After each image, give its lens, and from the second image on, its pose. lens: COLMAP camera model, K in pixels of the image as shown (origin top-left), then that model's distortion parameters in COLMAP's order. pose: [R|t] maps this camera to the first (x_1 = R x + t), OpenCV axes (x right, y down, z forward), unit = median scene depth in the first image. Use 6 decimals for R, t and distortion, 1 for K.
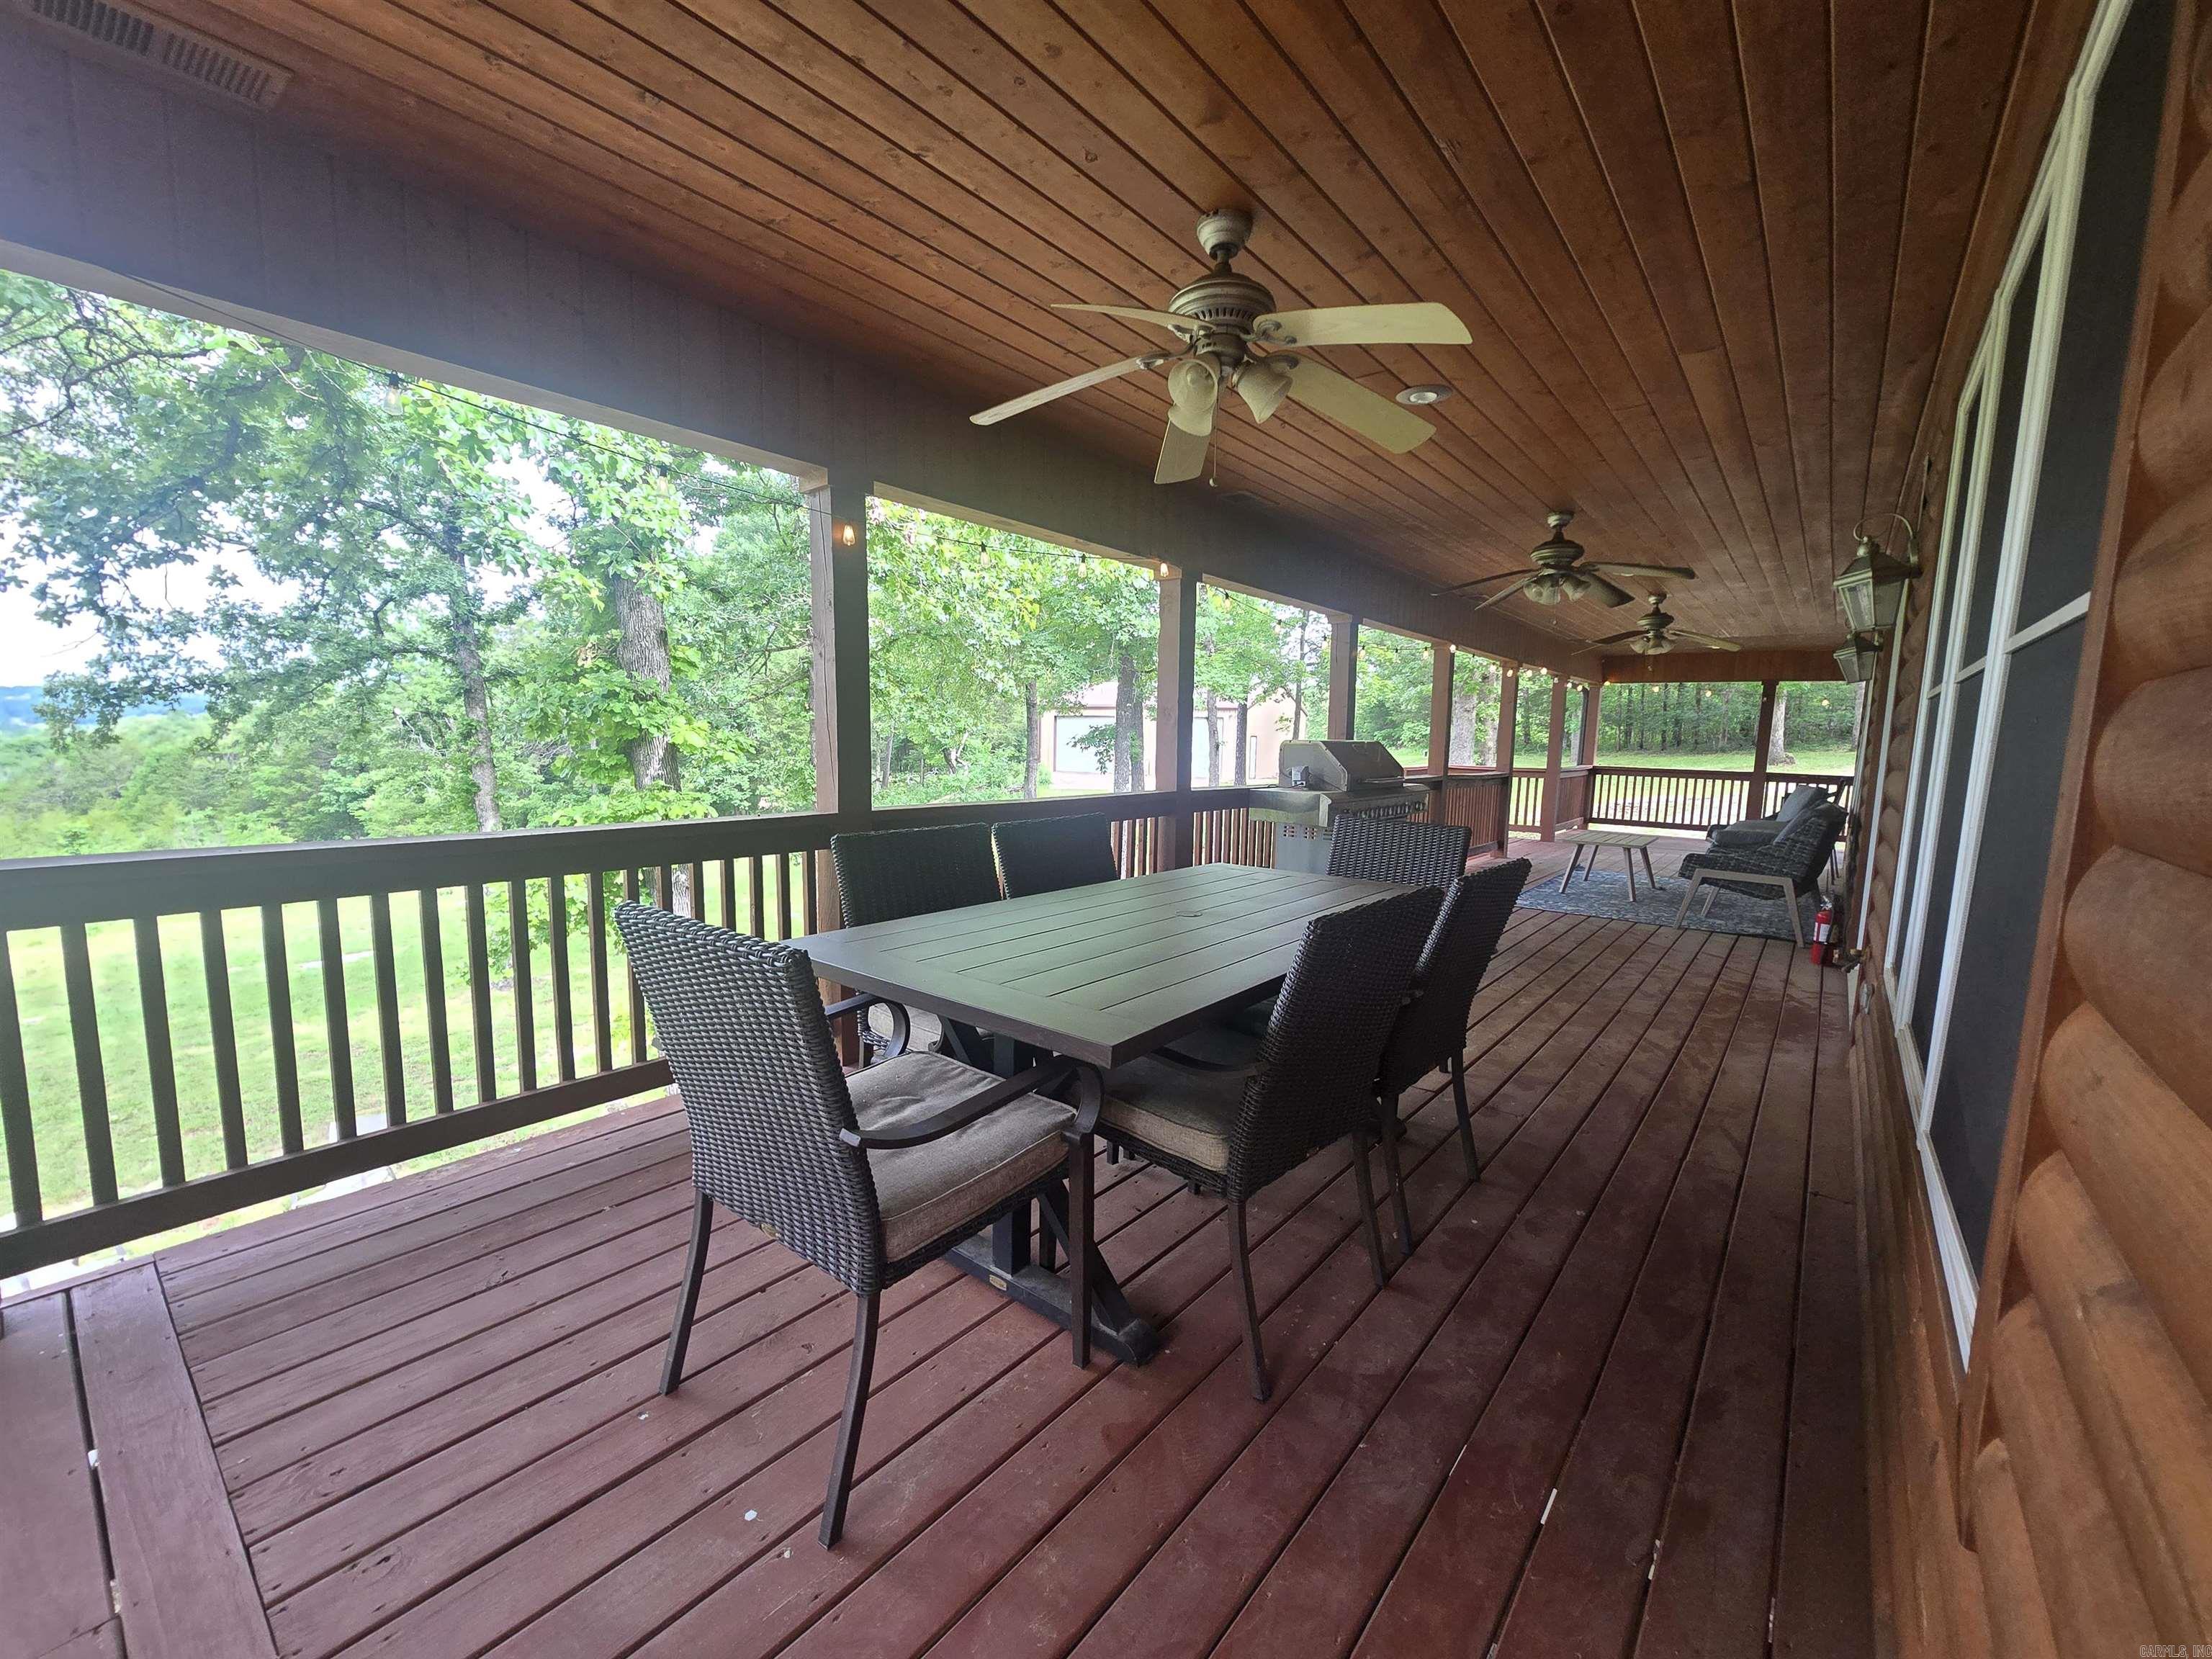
lens RADIAL K [[903.1, 0, 1110.1], [0, 903.1, 833.6], [0, 0, 1]] dist [-0.002328, -0.000123]
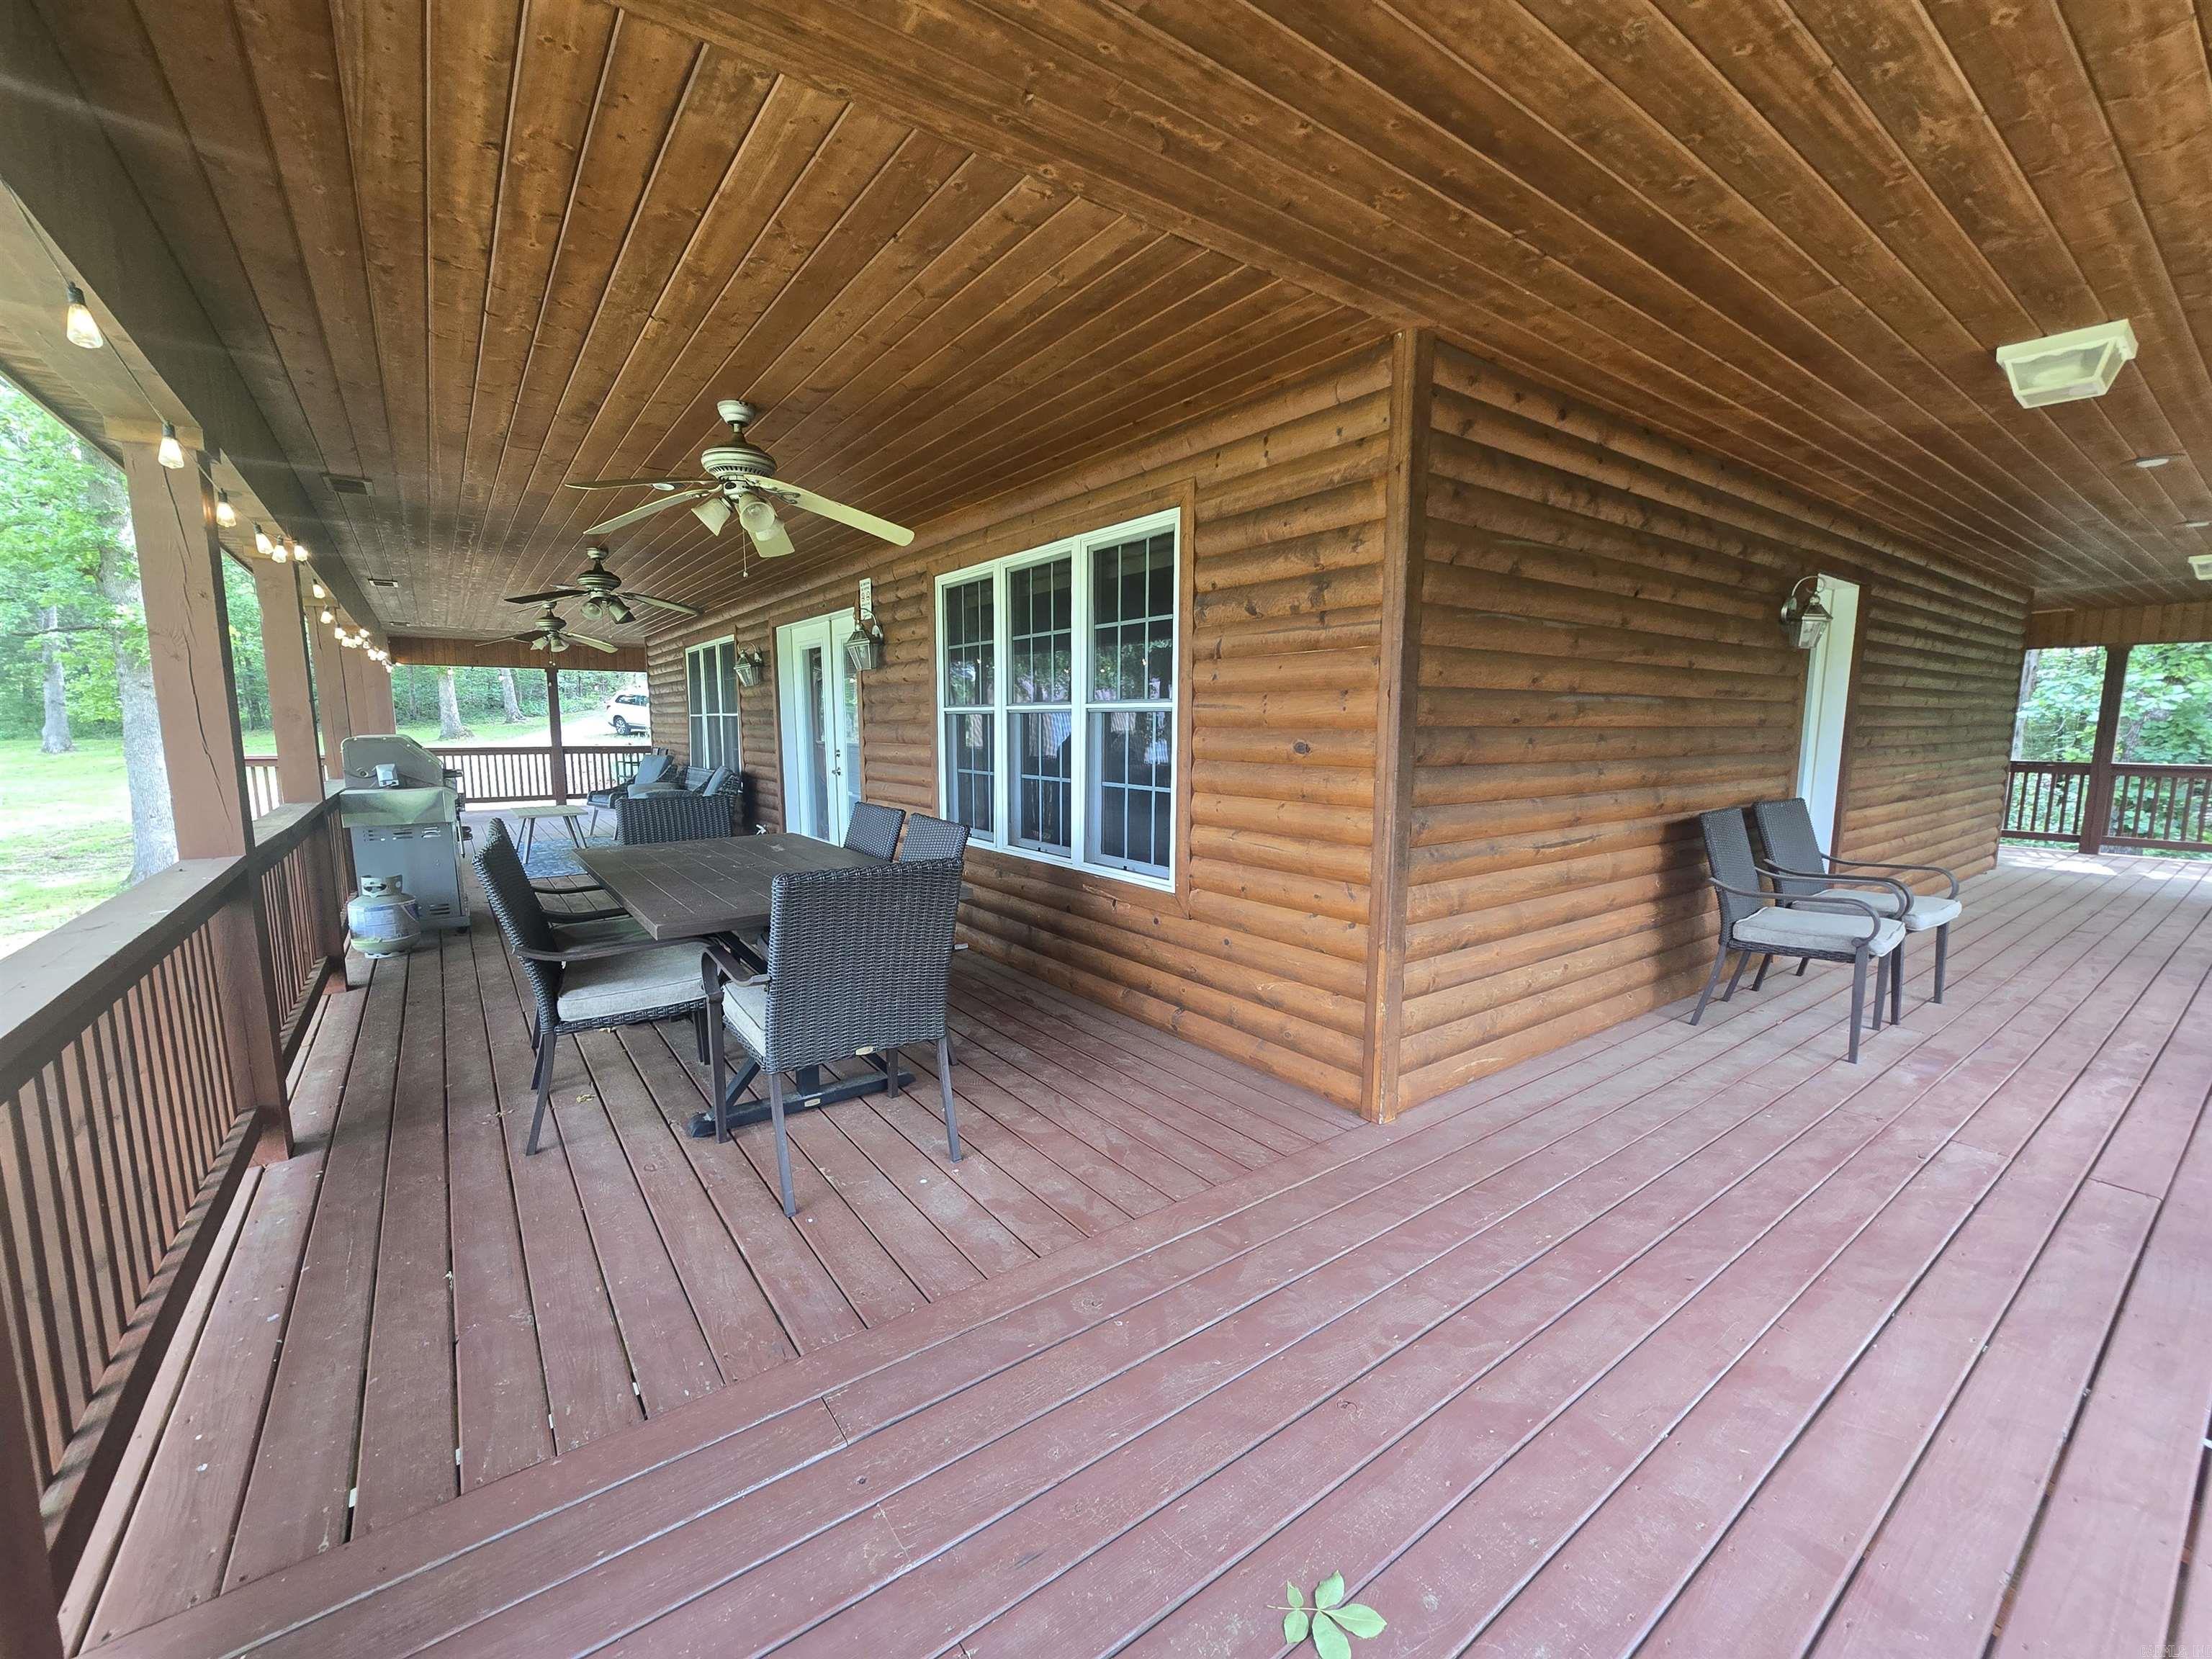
lens RADIAL K [[903.1, 0, 1096.1], [0, 903.1, 838.0], [0, 0, 1]] dist [-0.002328, -0.000123]
pose [[0.262610, -0.150277, 0.953128, -0.570461], [0.115389, 0.985600, 0.123604, -0.036434], [-0.957978, 0.077520, 0.276169, 0.027797]]
